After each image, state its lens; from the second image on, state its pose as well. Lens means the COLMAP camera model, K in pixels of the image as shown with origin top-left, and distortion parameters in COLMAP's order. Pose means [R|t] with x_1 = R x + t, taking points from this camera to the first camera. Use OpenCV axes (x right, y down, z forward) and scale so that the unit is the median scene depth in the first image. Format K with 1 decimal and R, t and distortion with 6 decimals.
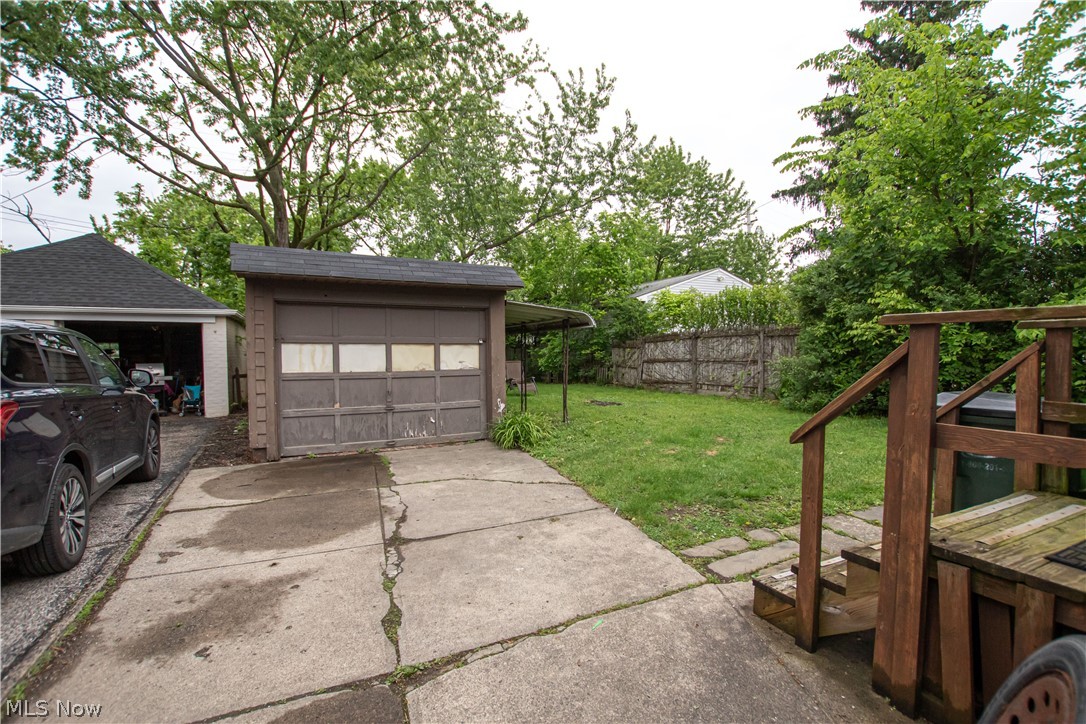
lens RADIAL K [[515.9, 0, 543.0], [0, 515.9, 362.0], [0, 0, 1]] dist [-0.022101, -0.000518]
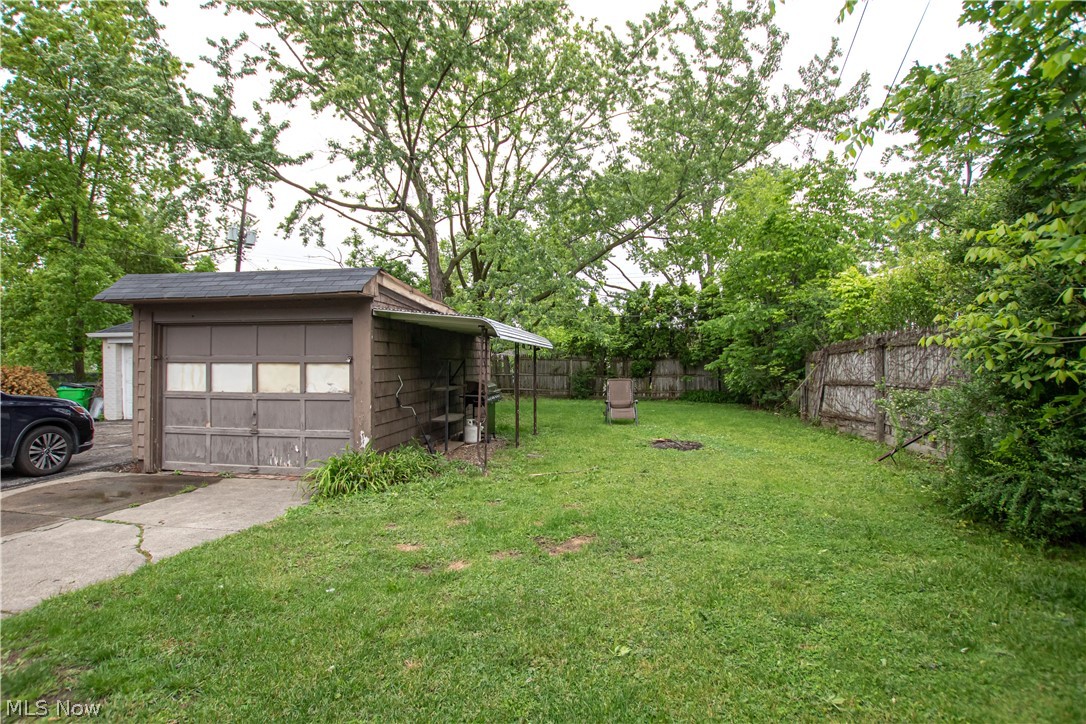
lens RADIAL K [[515.9, 0, 543.0], [0, 515.9, 362.0], [0, 0, 1]] dist [-0.022101, -0.000518]
pose [[0.793299, 0.005024, -0.608812, 0.684357], [-0.015069, 0.999822, -0.011384, -0.034536], [0.608646, 0.018205, 0.793233, 0.577466]]
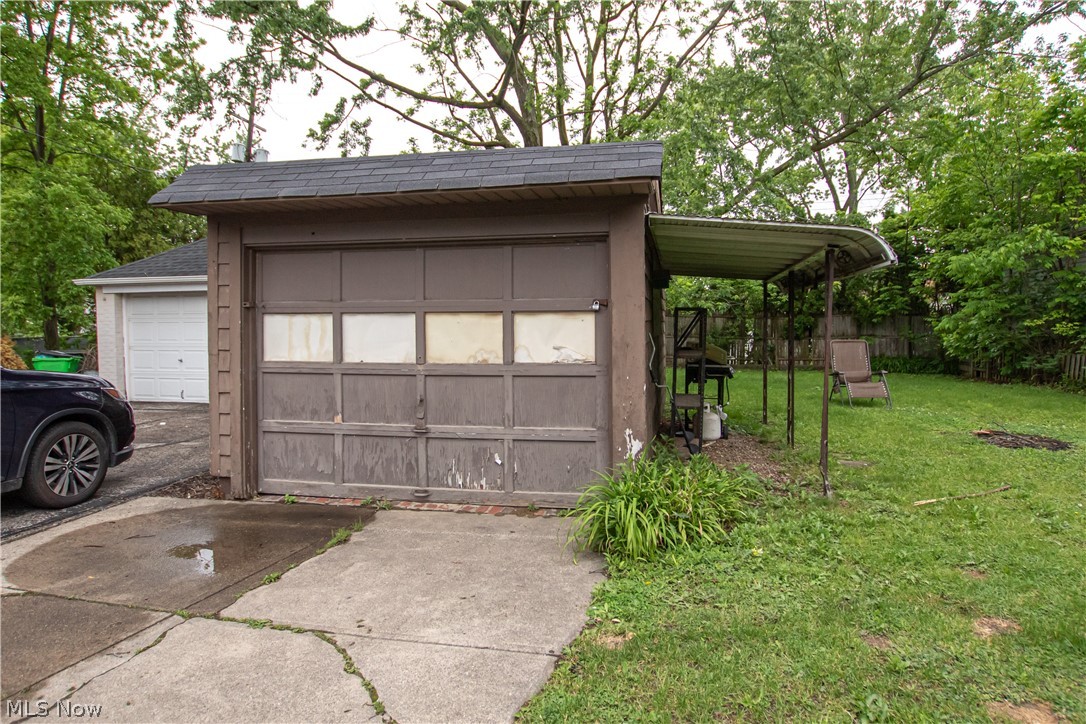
lens RADIAL K [[626.4, 0, 567.6], [0, 626.4, 340.9], [0, 0, 1]] dist [-0.029374, 0.003153]
pose [[0.786167, 0.018403, -0.617740, 0.236042], [-0.009895, 0.999803, 0.017191, -0.018520], [0.617935, -0.007403, 0.786194, 0.571336]]
